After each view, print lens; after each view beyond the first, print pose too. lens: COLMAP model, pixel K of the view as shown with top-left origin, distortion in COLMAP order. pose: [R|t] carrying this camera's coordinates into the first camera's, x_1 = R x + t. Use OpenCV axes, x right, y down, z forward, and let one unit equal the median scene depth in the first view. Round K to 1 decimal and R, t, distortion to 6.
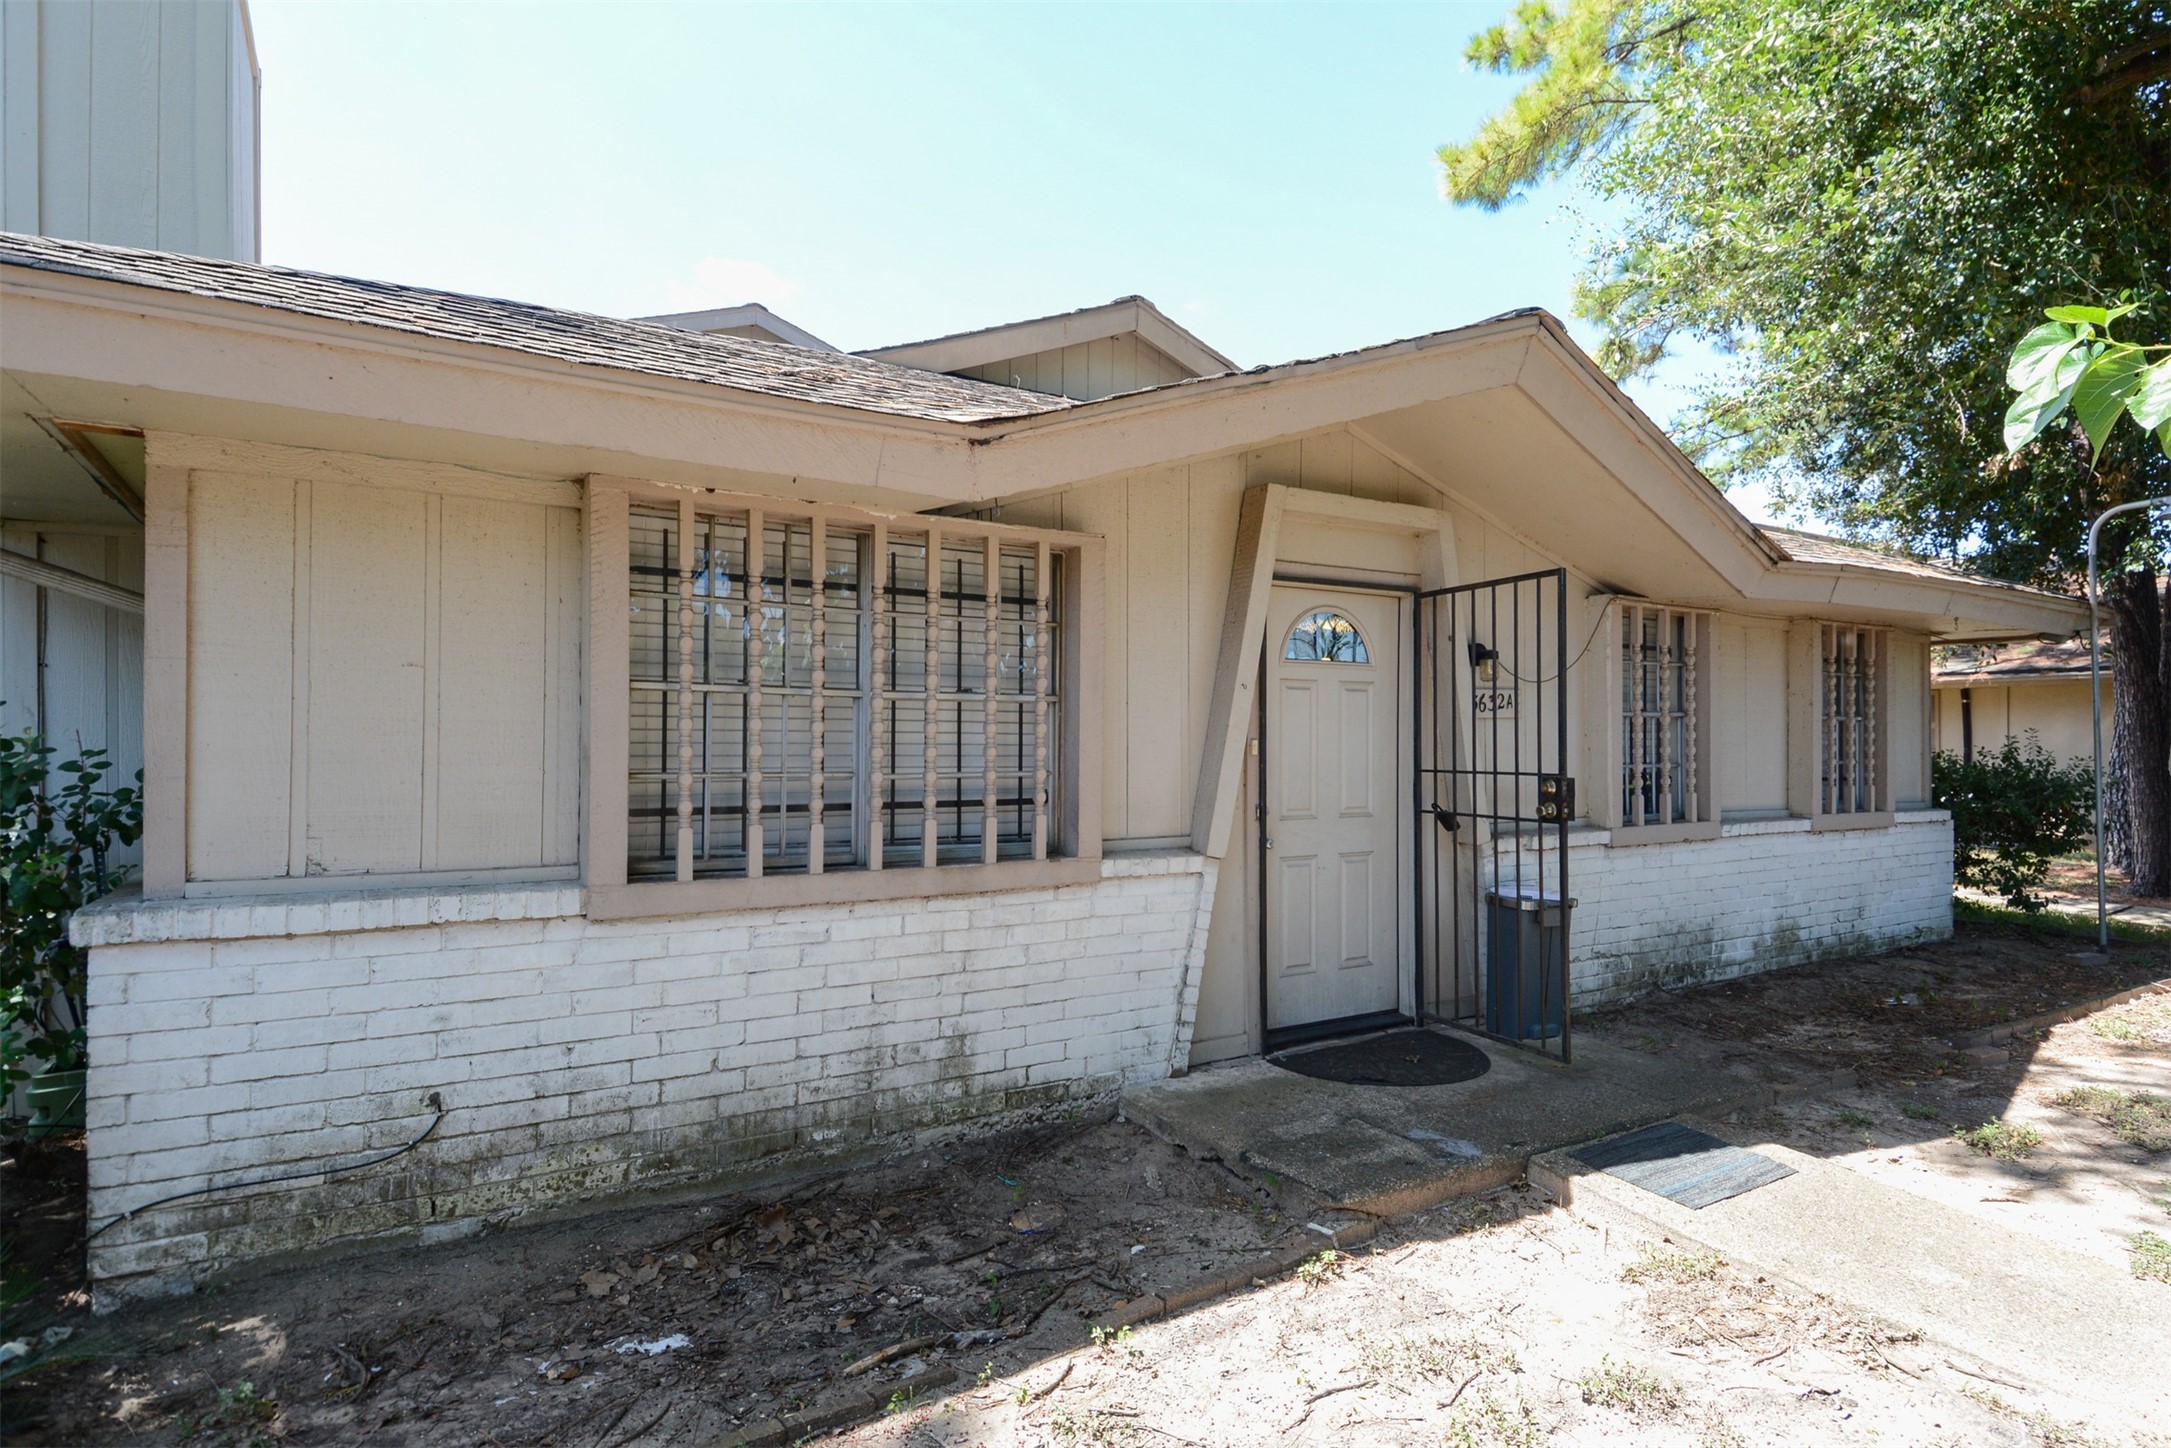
lens RADIAL K [[1198.0, 0, 1133.3], [0, 1198.0, 718.4], [0, 0, 1]] dist [0.083966, -0.078796]
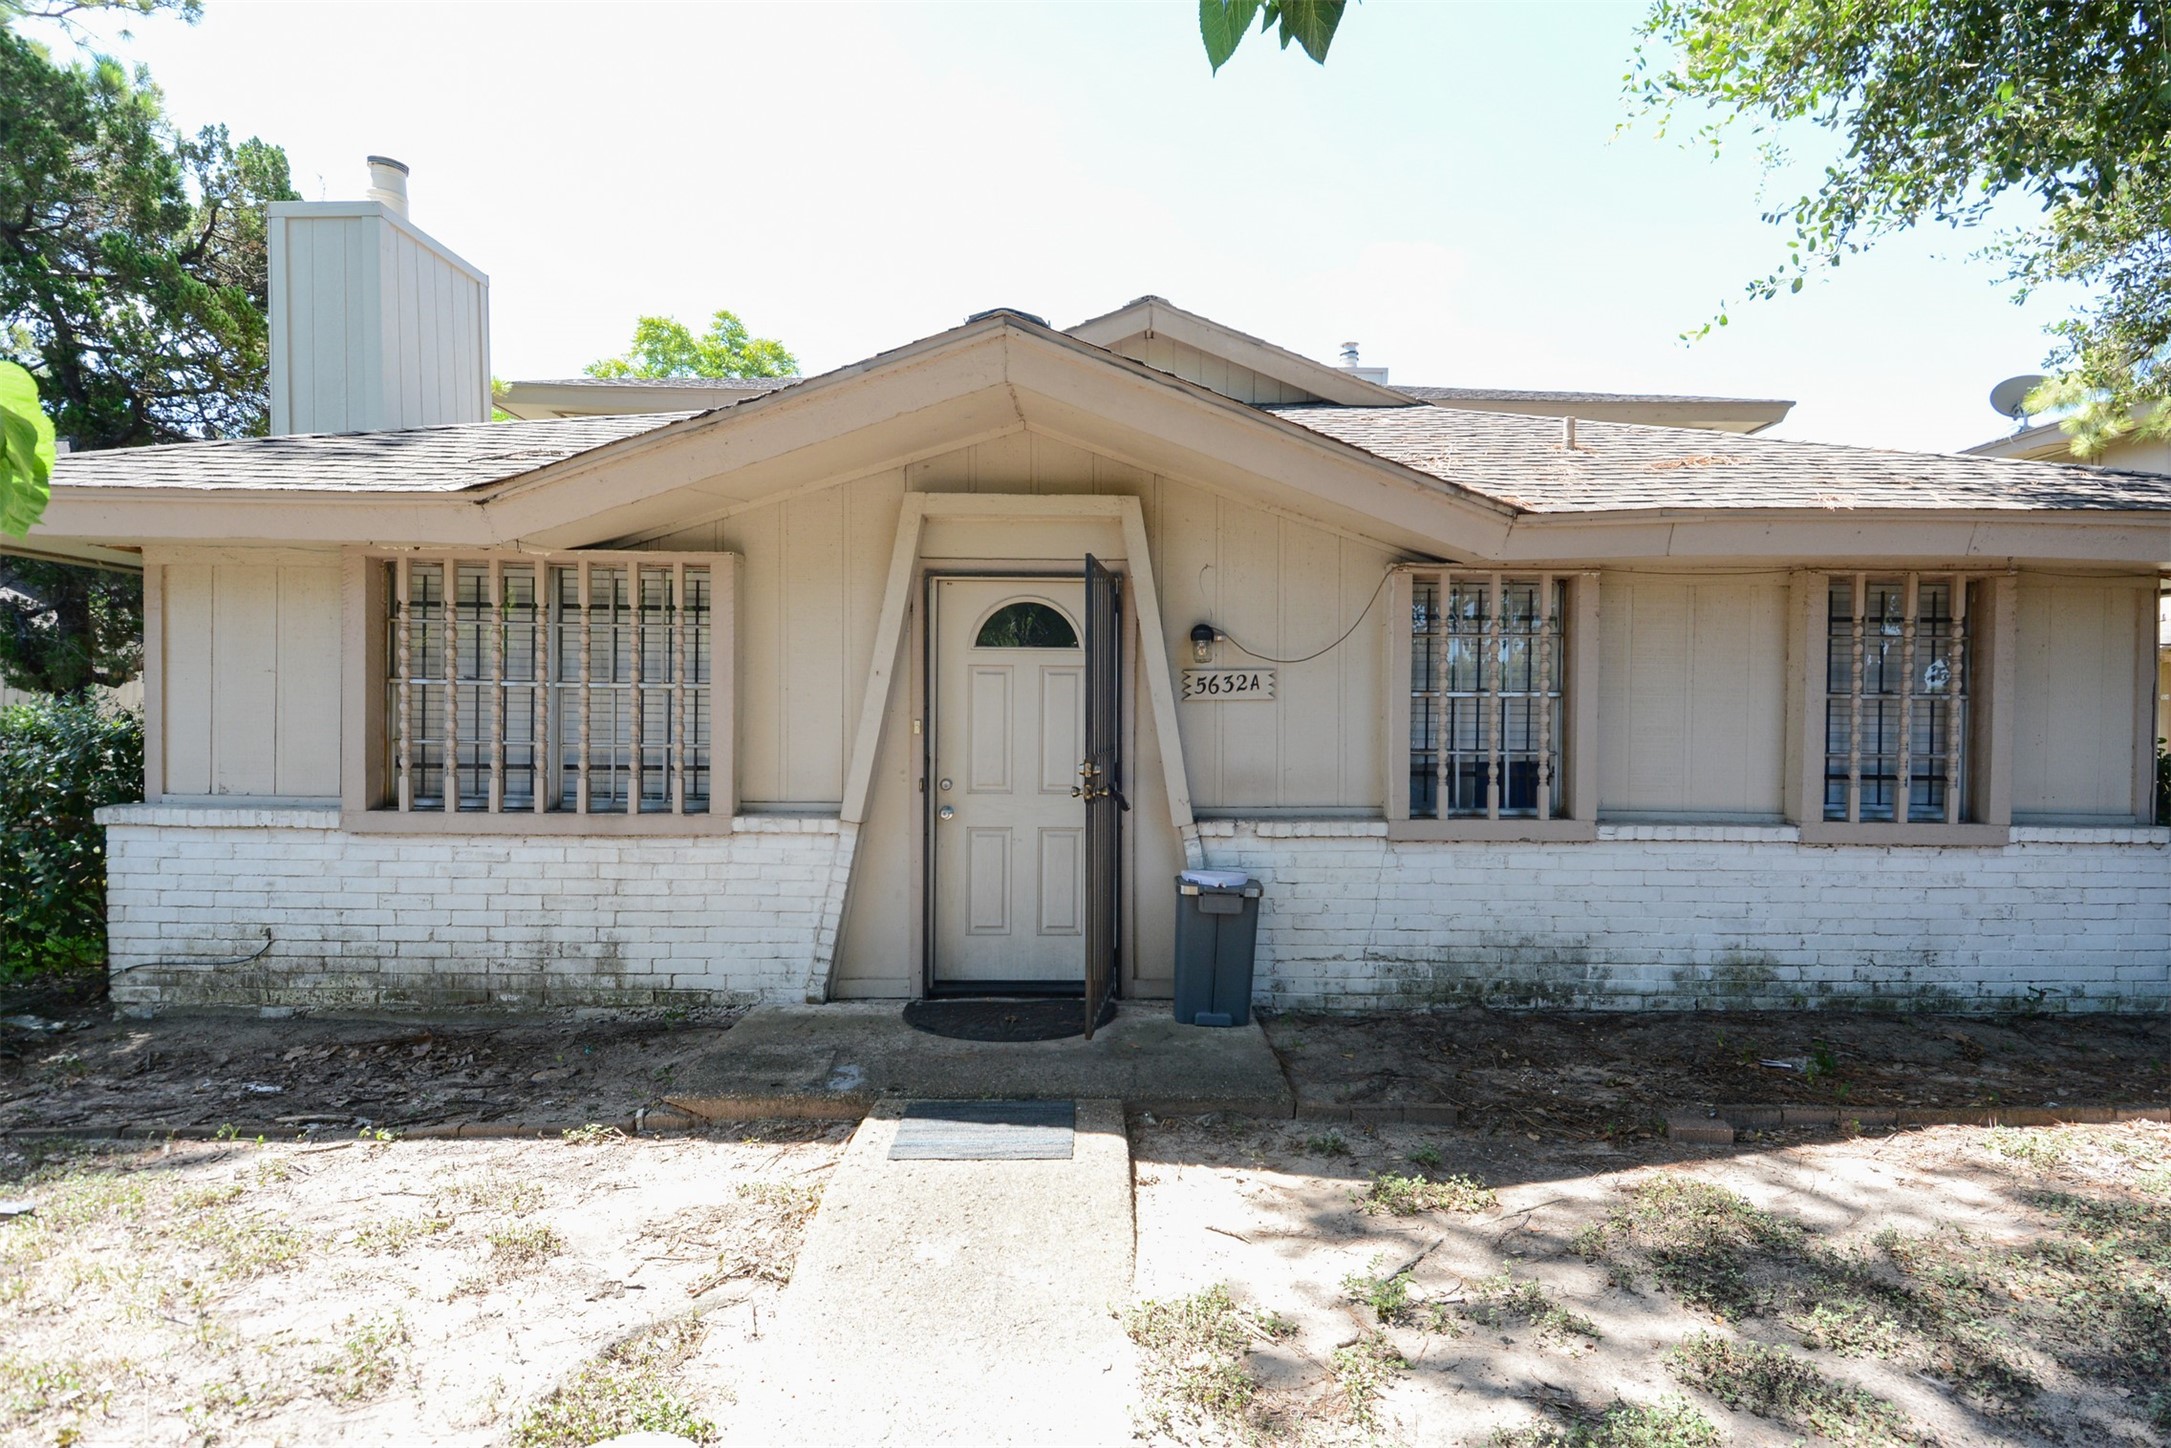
lens RADIAL K [[1198.0, 0, 1133.3], [0, 1198.0, 718.4], [0, 0, 1]] dist [0.083966, -0.078796]
pose [[0.838630, 0.007424, -0.544651, 1.113821], [0.003566, 0.999811, 0.019119, -0.006165], [0.544690, -0.017976, 0.838445, 0.208636]]
